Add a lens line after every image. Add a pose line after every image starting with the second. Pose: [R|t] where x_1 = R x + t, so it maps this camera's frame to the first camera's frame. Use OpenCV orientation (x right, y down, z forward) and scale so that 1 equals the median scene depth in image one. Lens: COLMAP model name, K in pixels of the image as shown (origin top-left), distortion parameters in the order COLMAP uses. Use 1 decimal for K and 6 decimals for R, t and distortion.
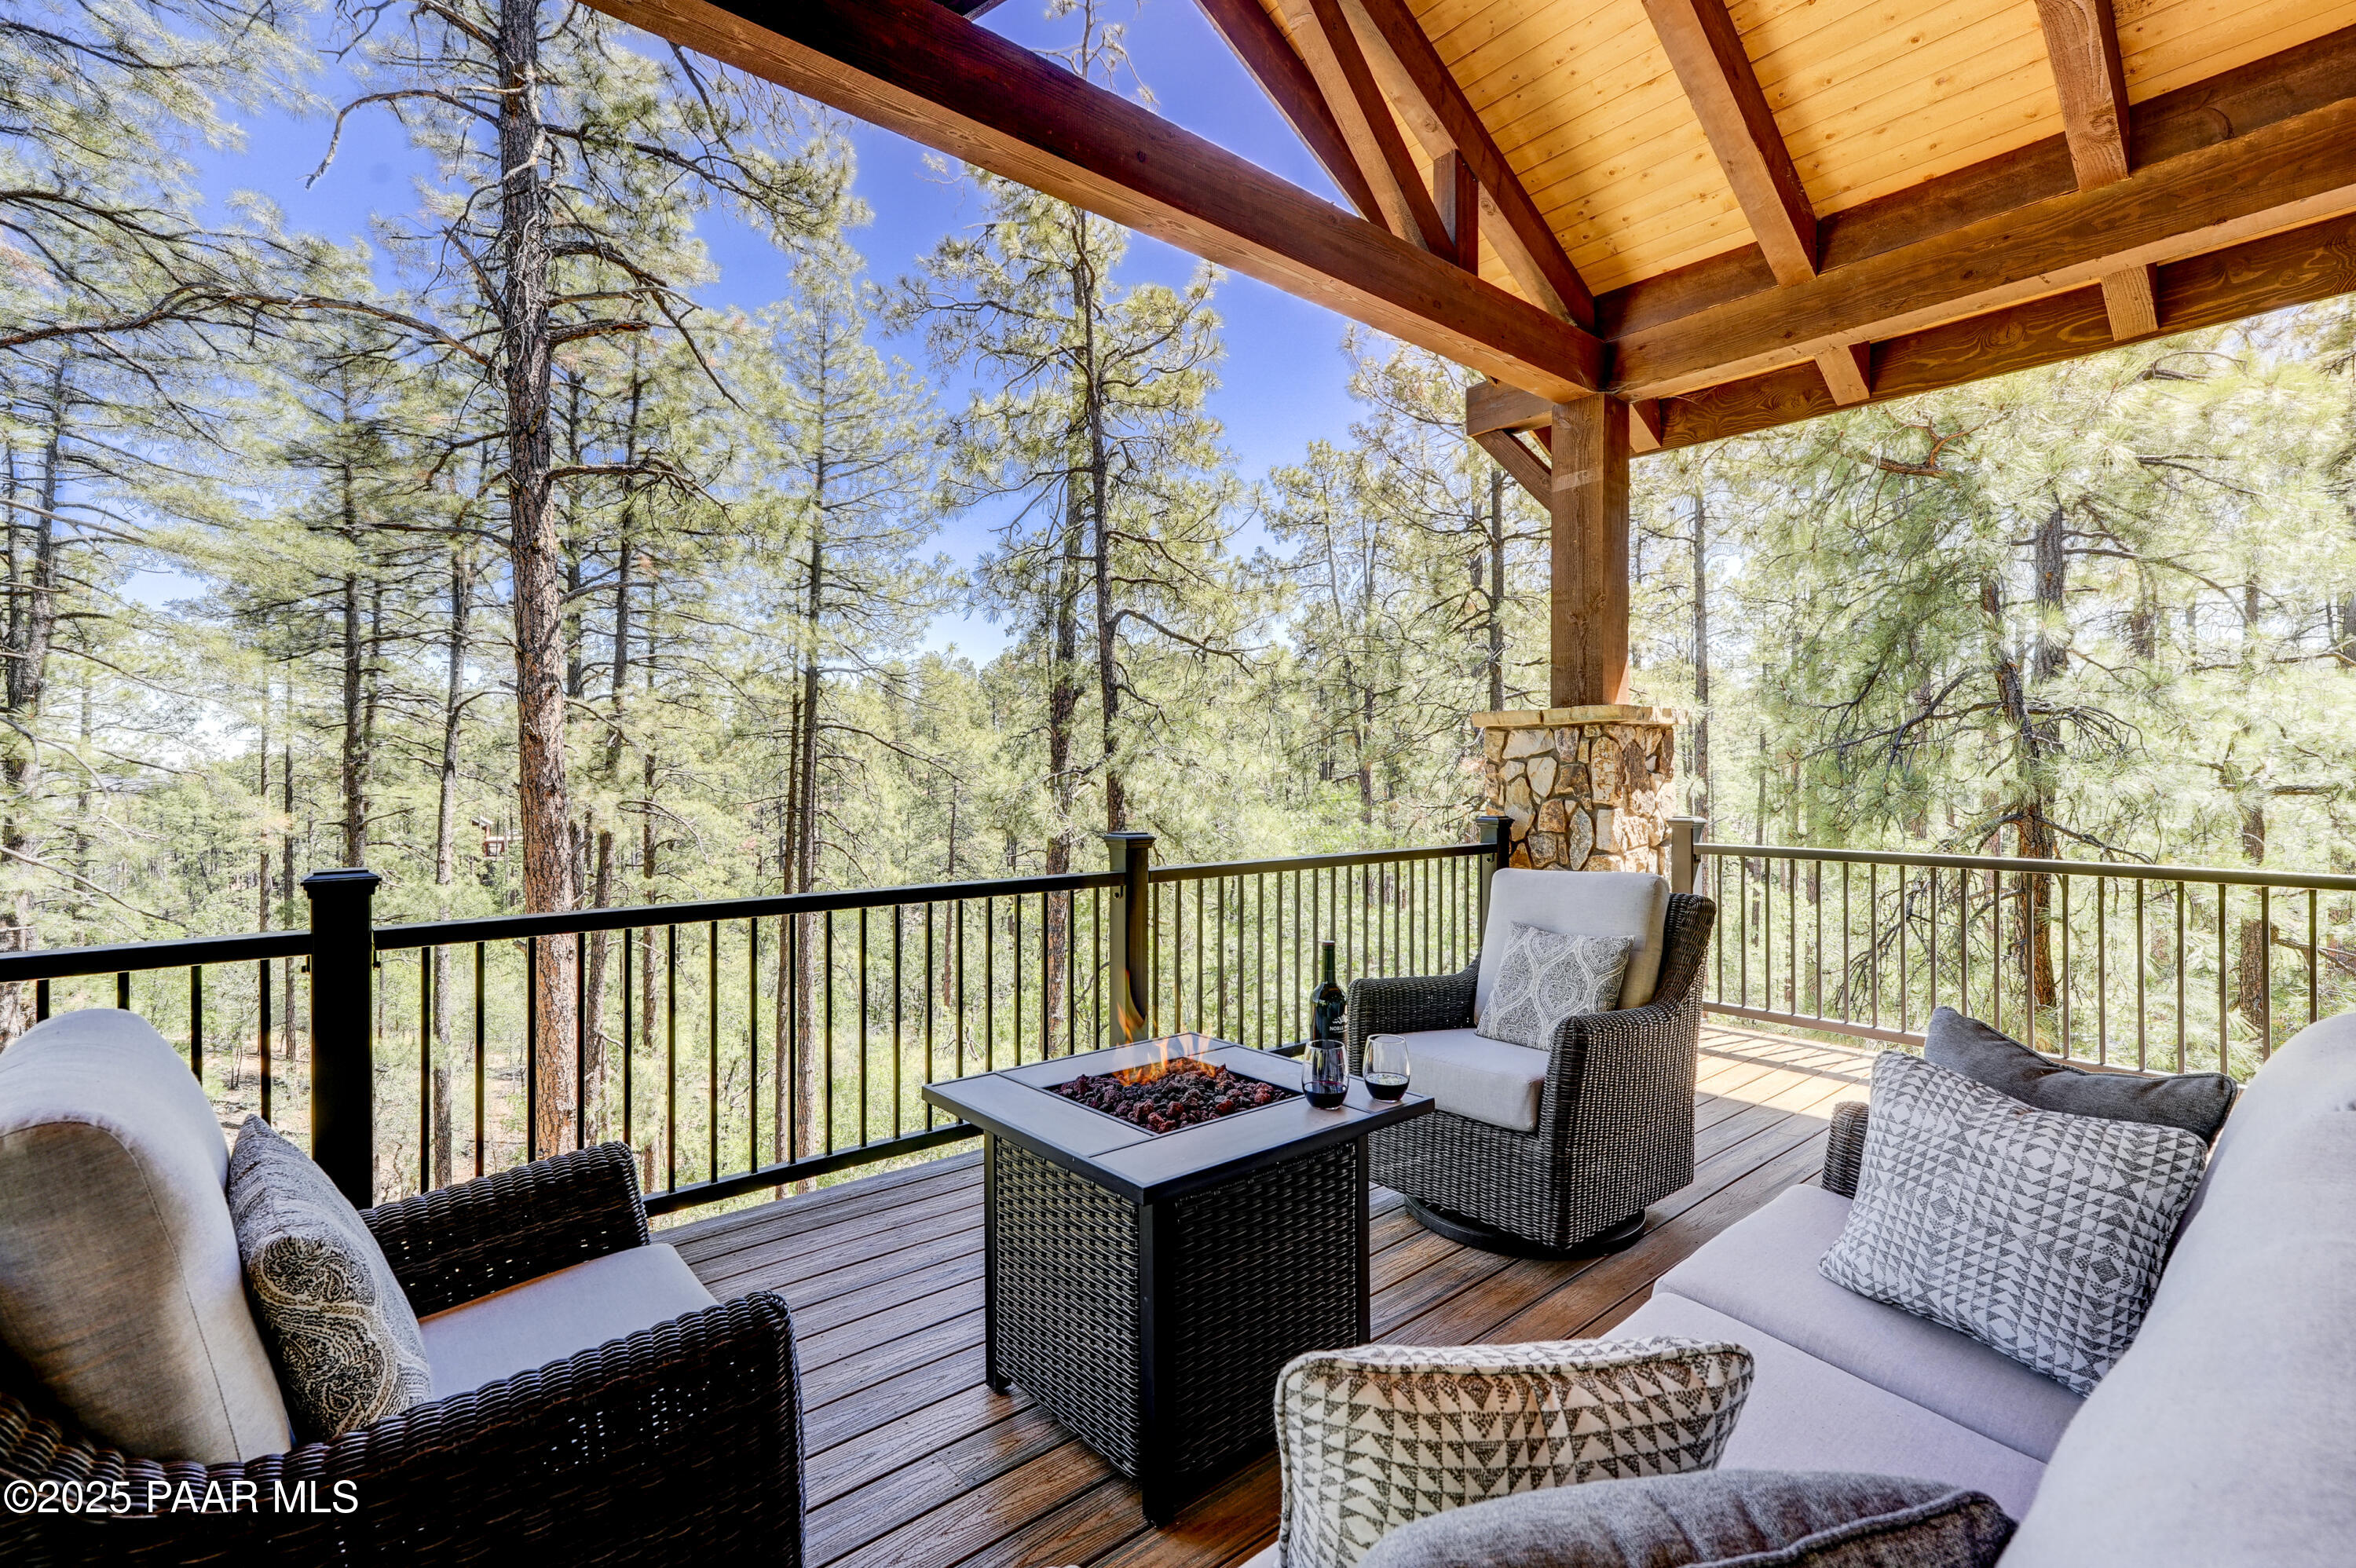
lens RADIAL K [[1065.2, 0, 1167.9], [0, 1065.2, 781.2], [0, 0, 1]] dist [0.005058, 0.001188]
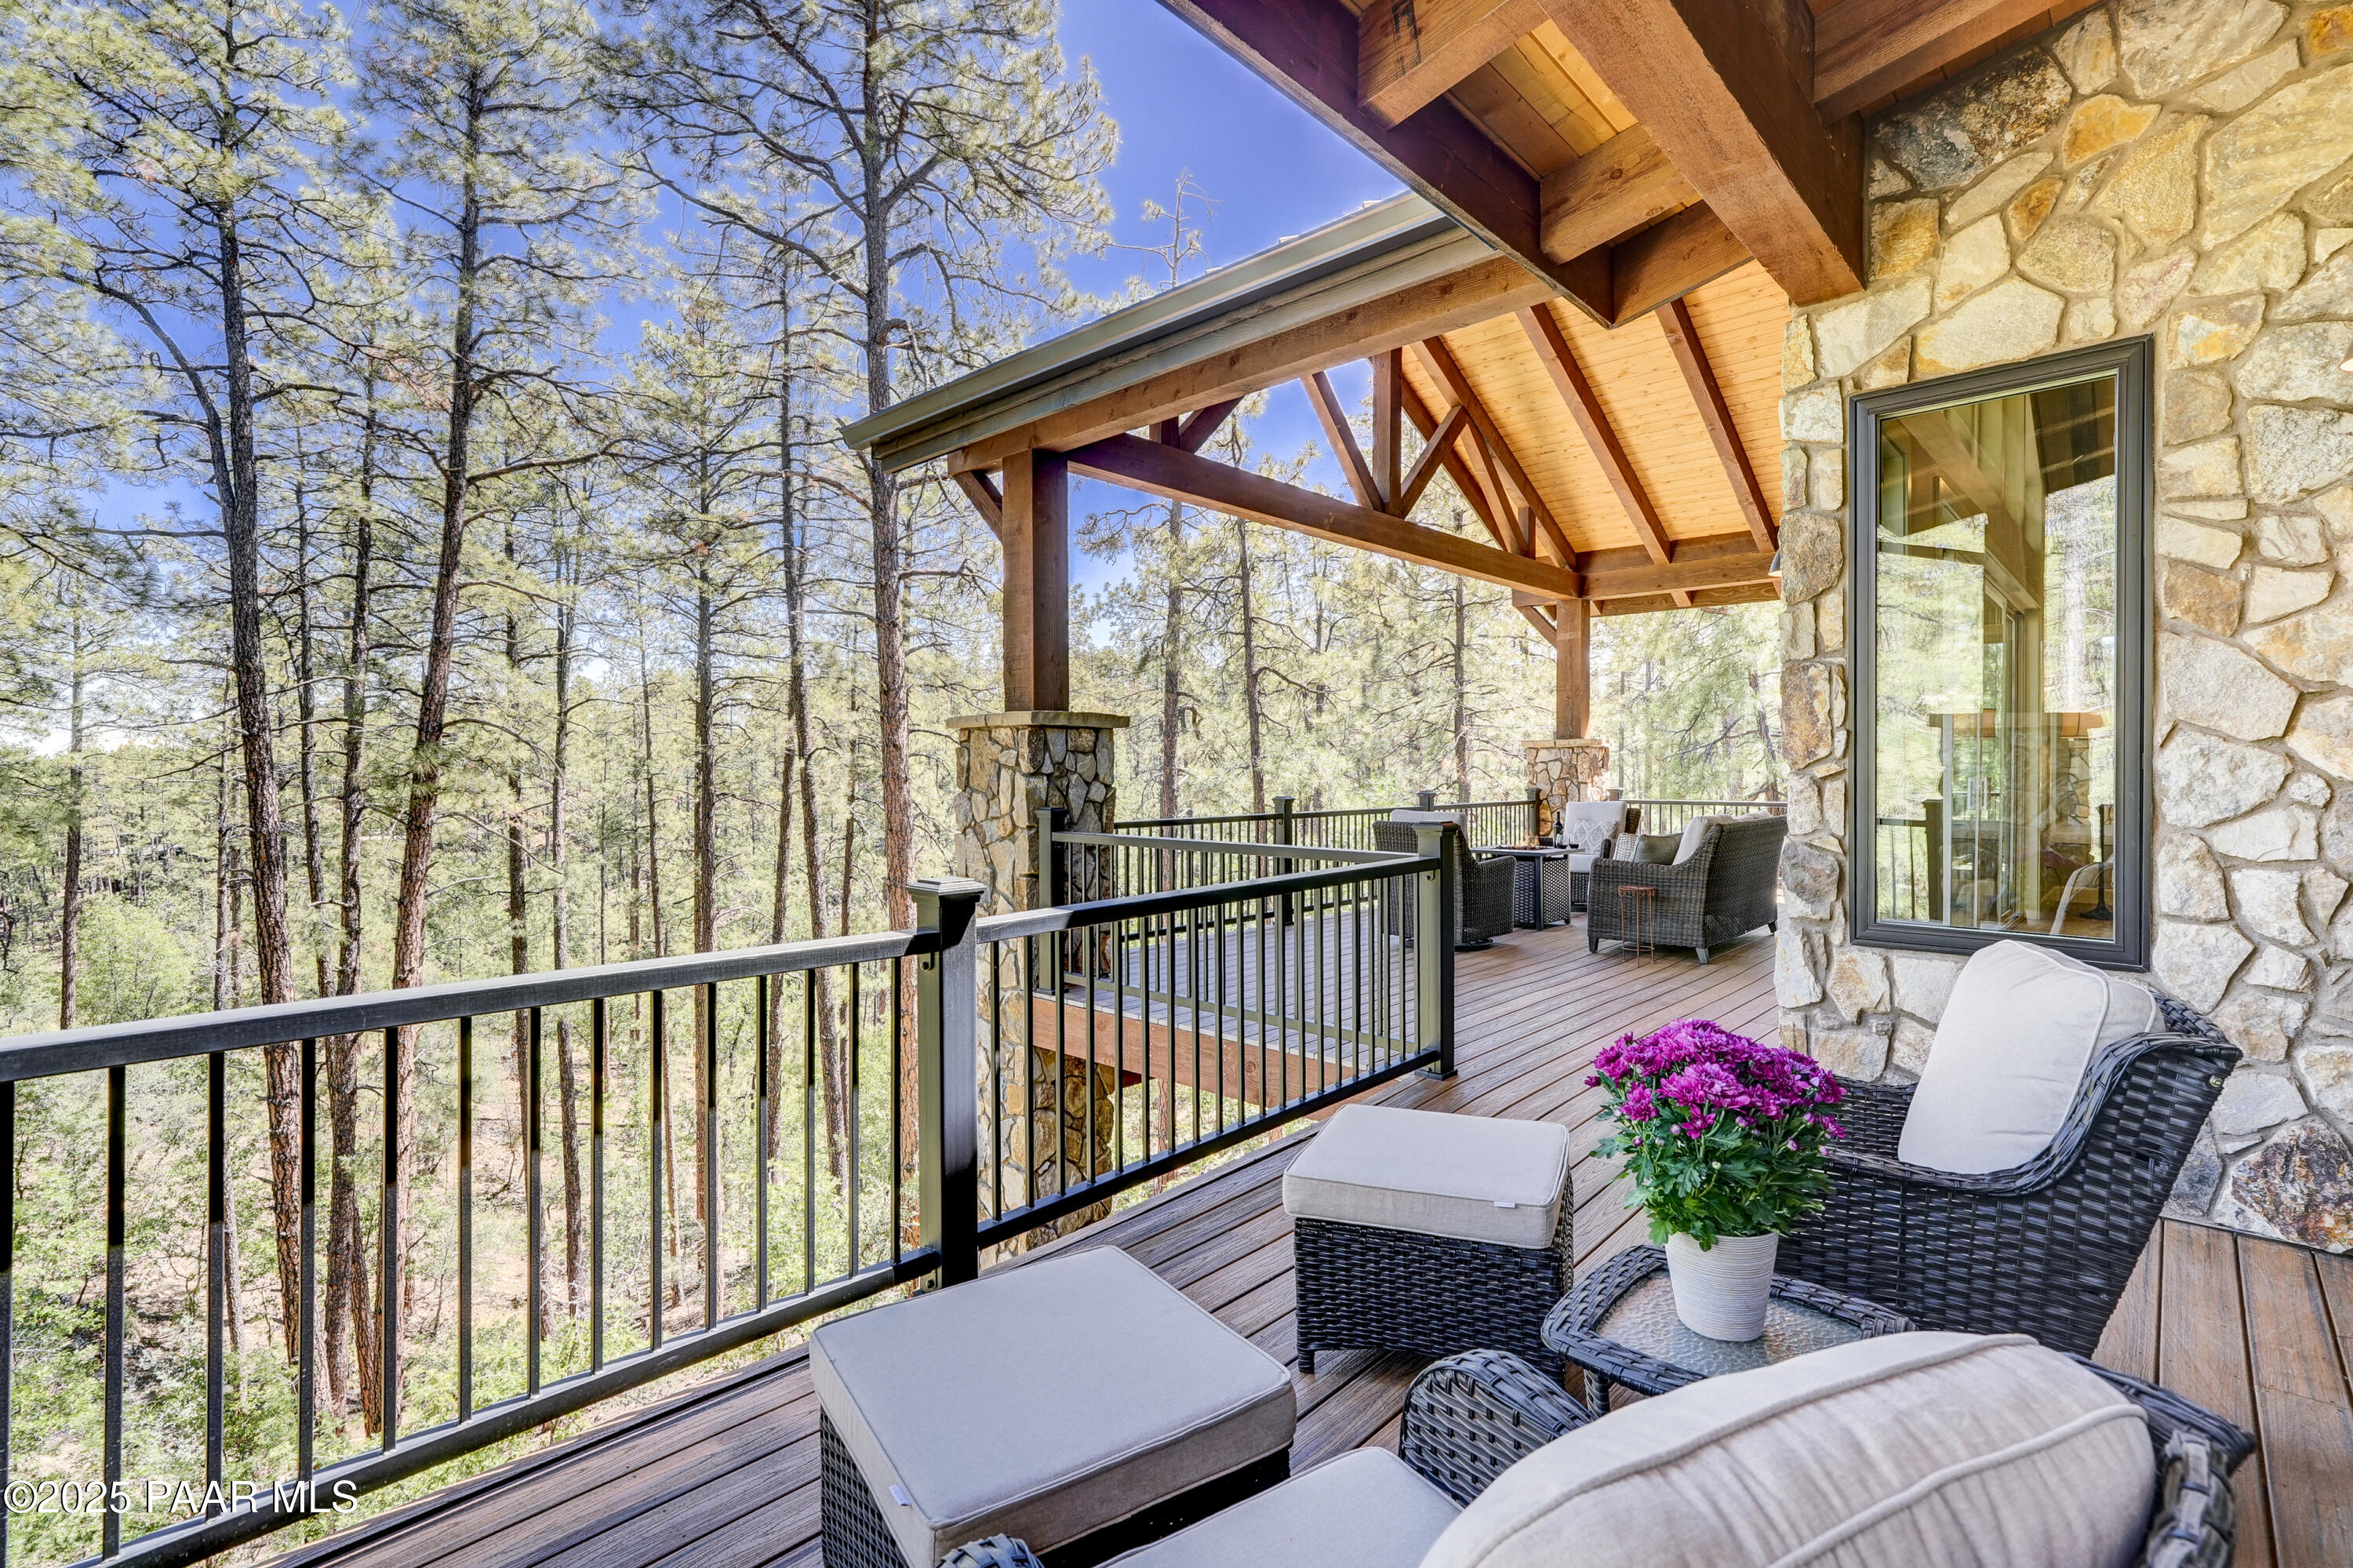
lens RADIAL K [[1064.0, 0, 1184.4], [0, 1064.0, 785.5], [0, 0, 1]] dist [0.005058, 0.001188]
pose [[0.992806, -0.001579, 0.119721, -0.675549], [0.000525, 0.999961, 0.008835, 0.007461], [-0.119731, -0.008708, 0.992768, -1.106562]]
